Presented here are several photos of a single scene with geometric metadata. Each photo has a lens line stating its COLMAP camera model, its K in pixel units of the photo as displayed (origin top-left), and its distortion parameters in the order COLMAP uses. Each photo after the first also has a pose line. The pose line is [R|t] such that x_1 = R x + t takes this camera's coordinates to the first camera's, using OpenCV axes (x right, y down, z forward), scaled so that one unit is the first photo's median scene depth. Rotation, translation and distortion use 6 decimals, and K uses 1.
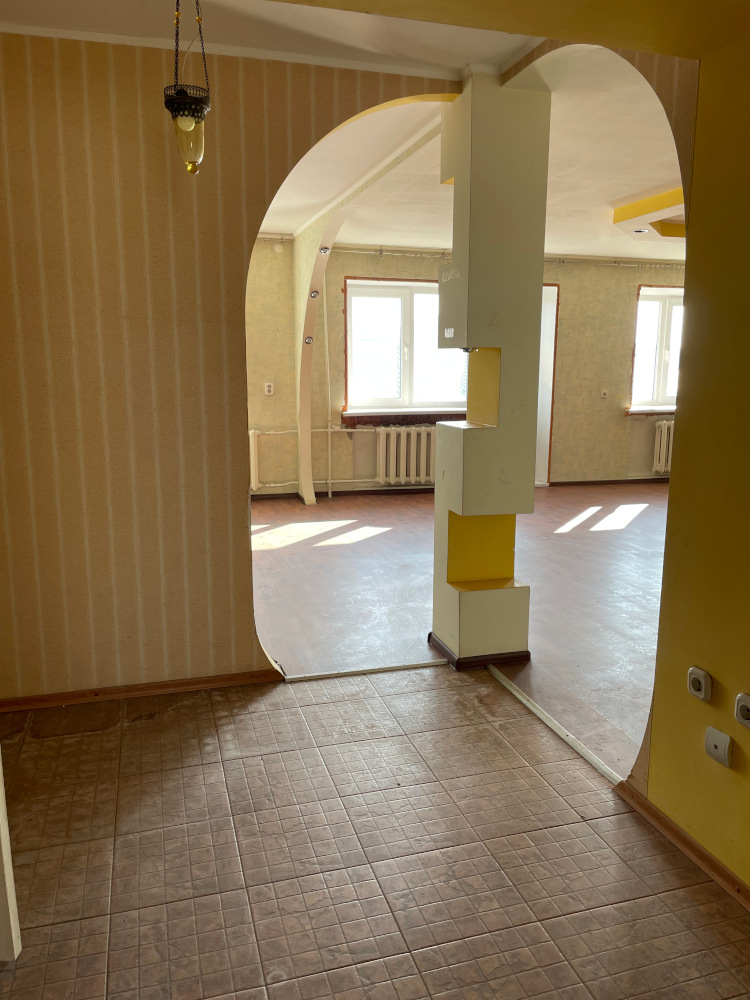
lens RADIAL K [[763.2, 0, 383.6], [0, 763.2, 499.0], [0, 0, 1]] dist [0.032001, -0.034852]
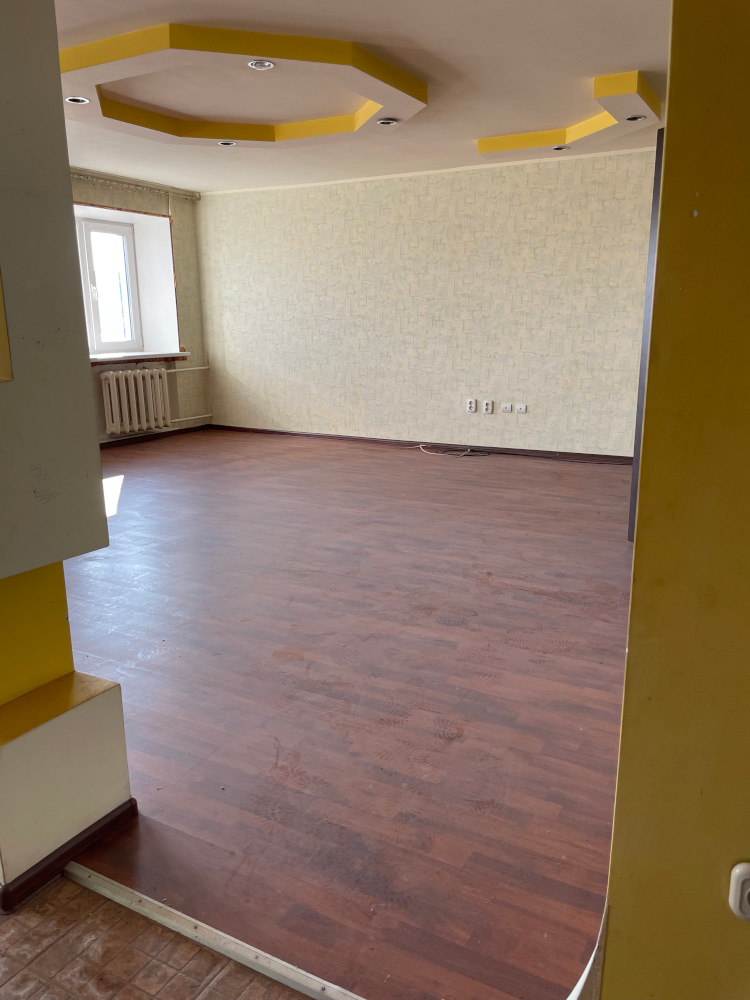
lens RADIAL K [[763.2, 0, 375.7], [0, 763.2, 497.6], [0, 0, 1]] dist [0.032001, -0.034852]
pose [[0.722494, -0.186162, 0.665843, -0.004038], [0.148120, 0.982384, 0.113940, -0.023105], [-0.675324, 0.016304, 0.737341, 0.225554]]
